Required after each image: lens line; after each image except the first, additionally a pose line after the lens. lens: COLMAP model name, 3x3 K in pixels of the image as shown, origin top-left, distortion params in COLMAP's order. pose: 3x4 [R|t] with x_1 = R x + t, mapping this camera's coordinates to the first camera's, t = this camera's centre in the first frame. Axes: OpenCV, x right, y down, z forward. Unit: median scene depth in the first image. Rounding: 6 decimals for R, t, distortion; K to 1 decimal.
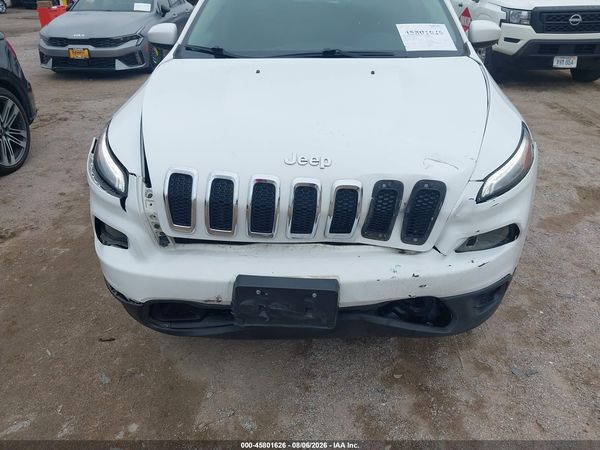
lens RADIAL K [[457.1, 0, 295.4], [0, 457.1, 222.9], [0, 0, 1]] dist [-0.001926, 0.003539]
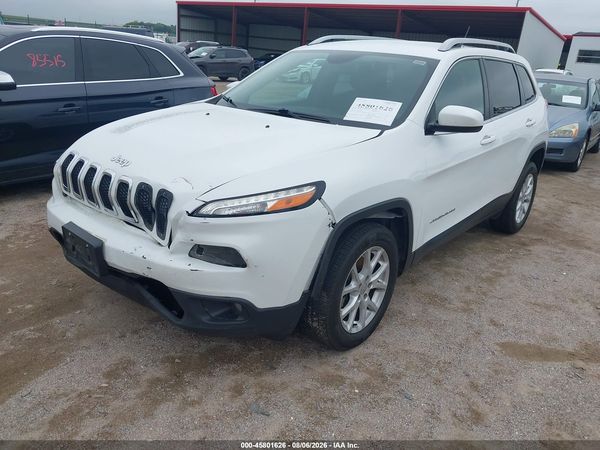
lens RADIAL K [[463.3, 0, 300.0], [0, 463.3, 226.9], [0, 0, 1]] dist [0.001419, -0.003892]
pose [[0.779808, 0.249046, -0.574348, 1.031374], [-0.337716, 0.939866, -0.050986, -0.039364], [0.527113, 0.233726, 0.817022, 0.089992]]
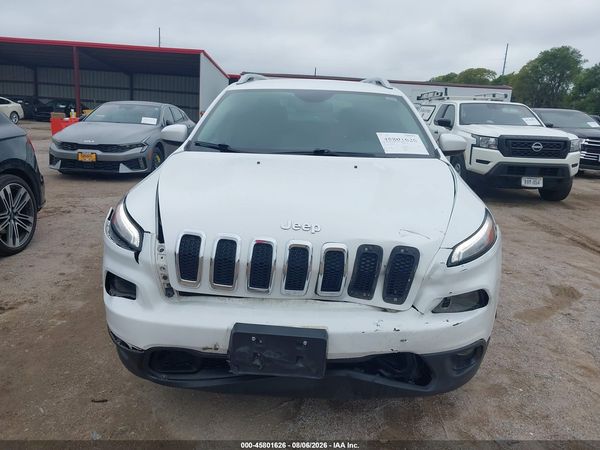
lens RADIAL K [[463.3, 0, 300.0], [0, 463.3, 226.9], [0, 0, 1]] dist [0.001419, -0.003892]
pose [[0.998989, 0.027209, 0.035782, -0.012623], [-0.017738, 0.970018, -0.242387, 0.110790], [-0.041304, 0.241507, 0.969520, -0.101093]]
